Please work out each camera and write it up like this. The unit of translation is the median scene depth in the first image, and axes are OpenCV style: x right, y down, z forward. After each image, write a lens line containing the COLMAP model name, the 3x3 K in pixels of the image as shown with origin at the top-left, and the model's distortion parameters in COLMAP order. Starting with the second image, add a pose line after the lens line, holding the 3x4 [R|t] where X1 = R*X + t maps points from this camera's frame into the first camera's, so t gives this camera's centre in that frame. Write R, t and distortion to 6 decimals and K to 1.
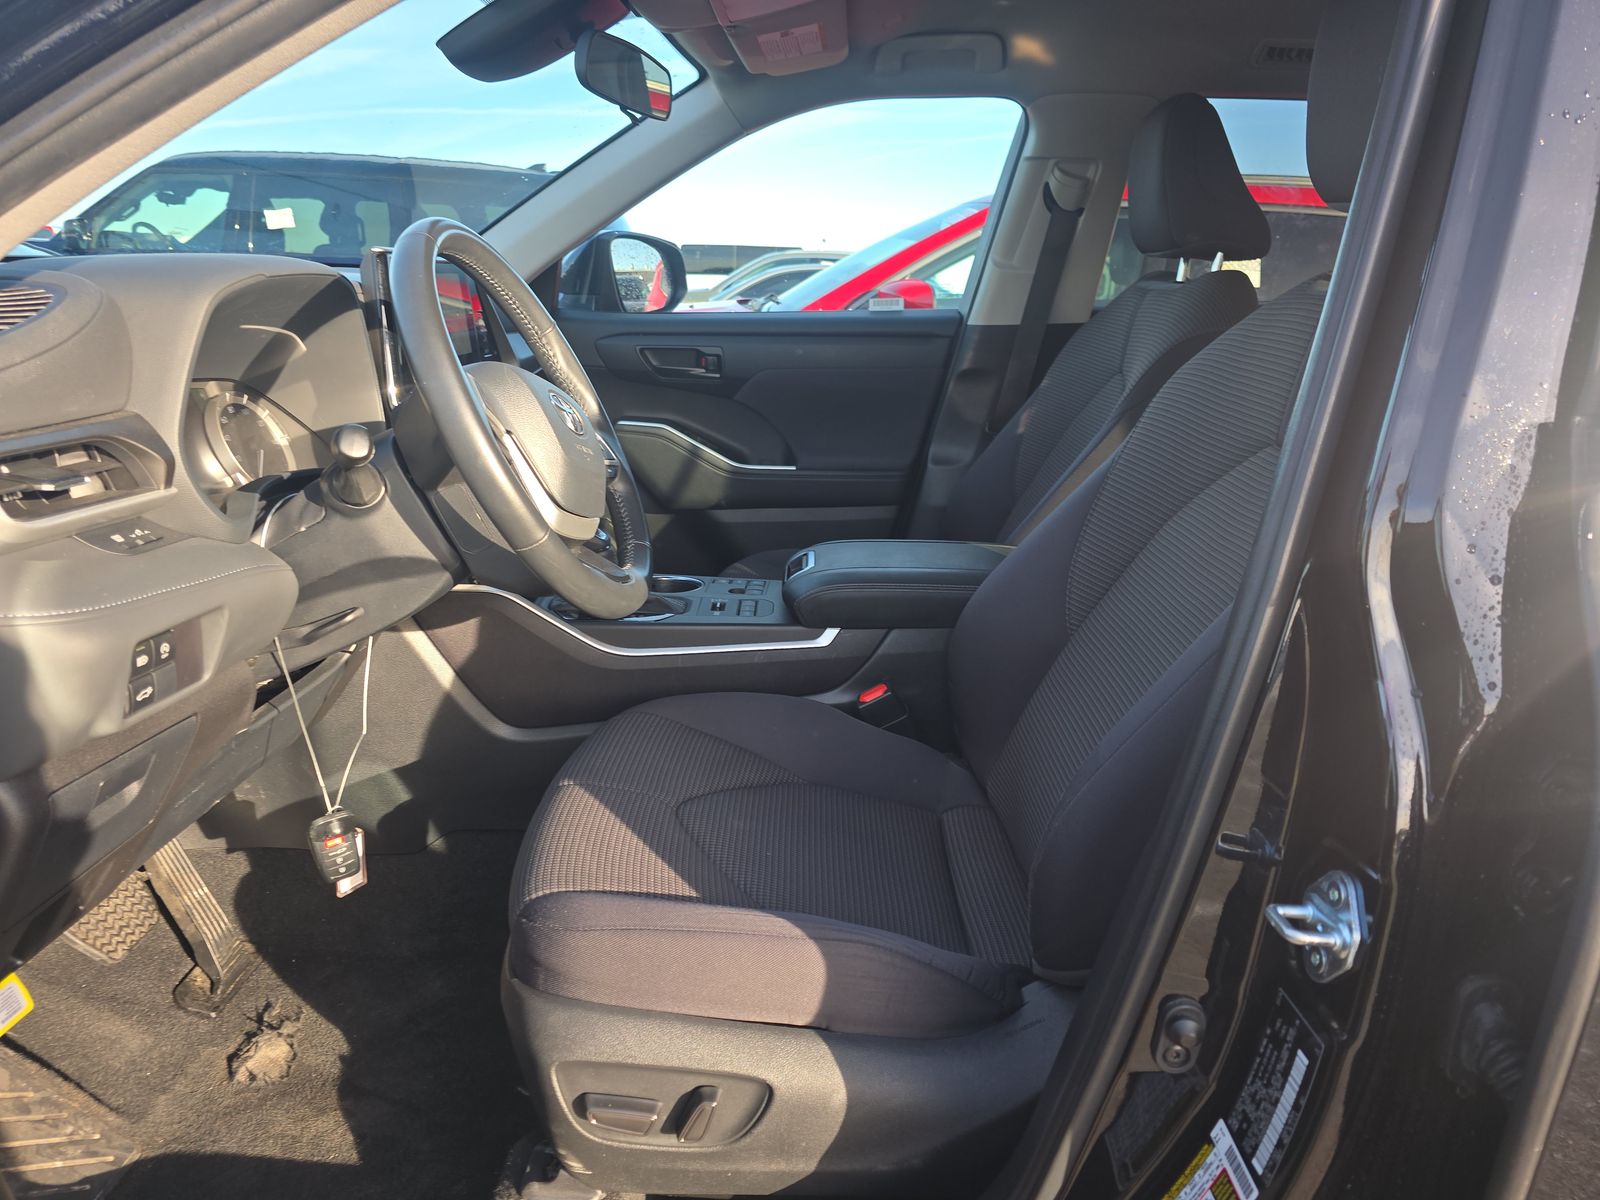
lens RADIAL K [[1068.3, 0, 800.0], [0, 1068.3, 600.0], [0, 0, 1]] dist [0.047206, -0.064253]
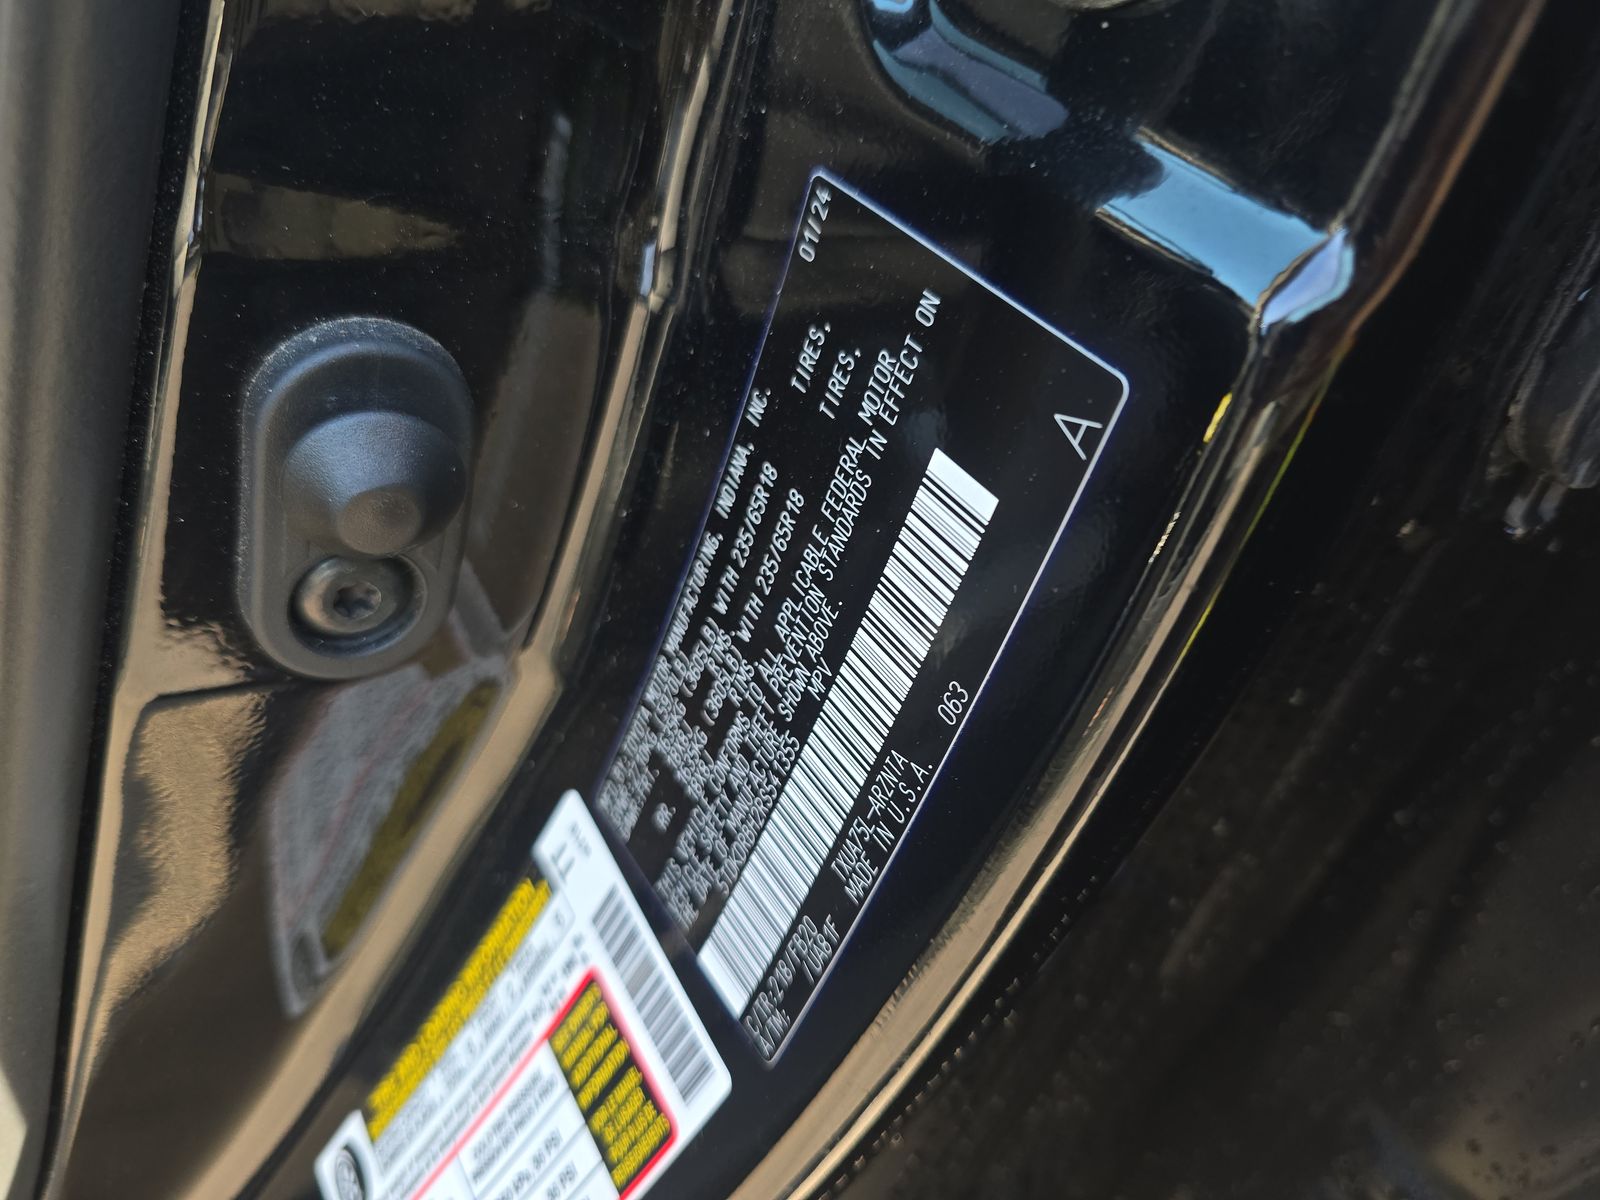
lens RADIAL K [[1068.3, 0, 800.0], [0, 1068.3, 600.0], [0, 0, 1]] dist [0.047206, -0.064253]
pose [[0.853309, -0.187367, 0.486577, 0.335260], [-0.023380, 0.918515, 0.394695, 0.353233], [-0.520881, -0.348173, 0.779396, 0.823677]]
